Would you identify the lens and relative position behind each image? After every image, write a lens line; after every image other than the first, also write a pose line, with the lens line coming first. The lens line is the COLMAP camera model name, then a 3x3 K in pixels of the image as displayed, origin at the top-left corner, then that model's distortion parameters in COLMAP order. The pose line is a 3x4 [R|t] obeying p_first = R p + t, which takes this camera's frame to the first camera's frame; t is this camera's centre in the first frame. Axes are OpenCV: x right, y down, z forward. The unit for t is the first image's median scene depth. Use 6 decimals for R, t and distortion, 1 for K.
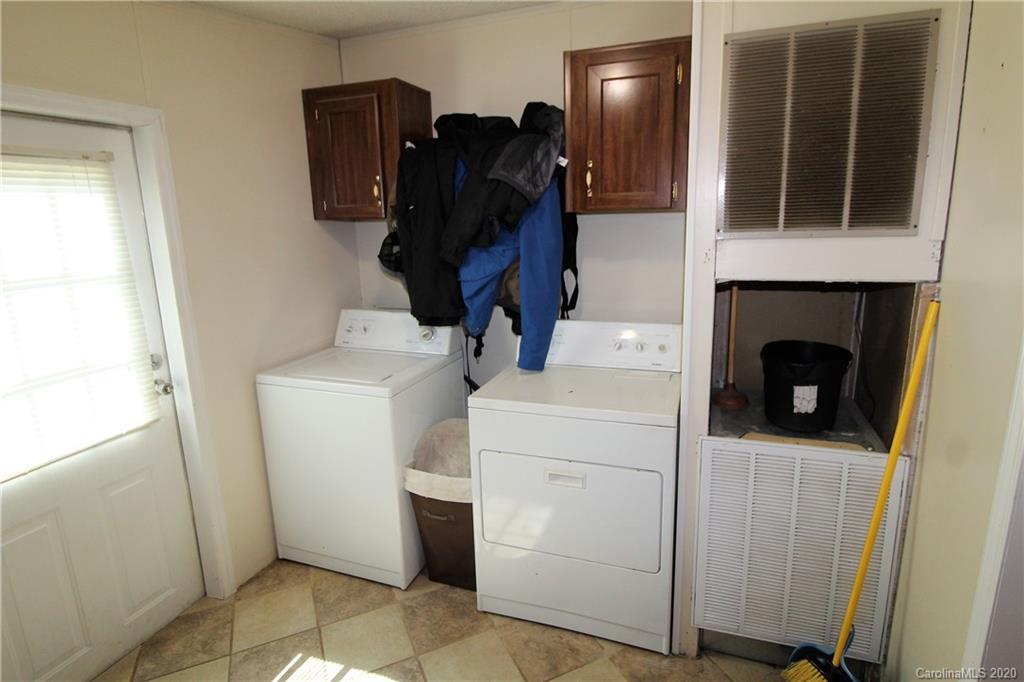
lens RADIAL K [[532.2, 0, 515.2], [0, 532.2, 335.4], [0, 0, 1]] dist [0.000462, -0.009643]
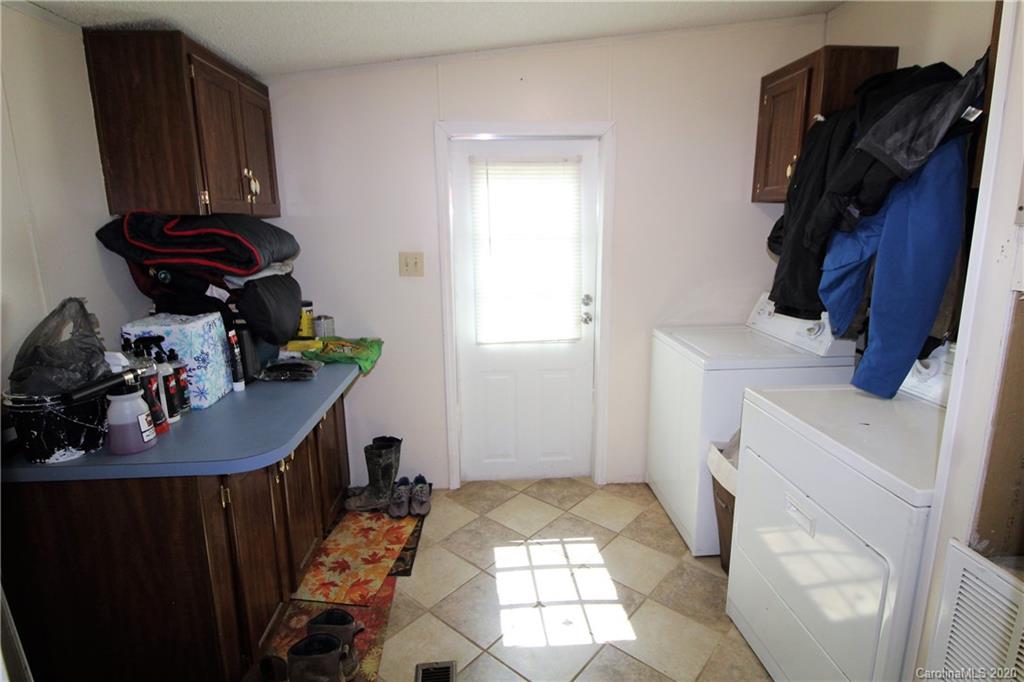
lens RADIAL K [[532.2, 0, 514.3], [0, 532.2, 337.3], [0, 0, 1]] dist [0.000462, -0.009643]
pose [[0.403108, 0.219371, -0.888471, 0.525173], [-0.200119, 0.968478, 0.148330, -0.025909], [0.893004, 0.118007, 0.434302, 0.195255]]
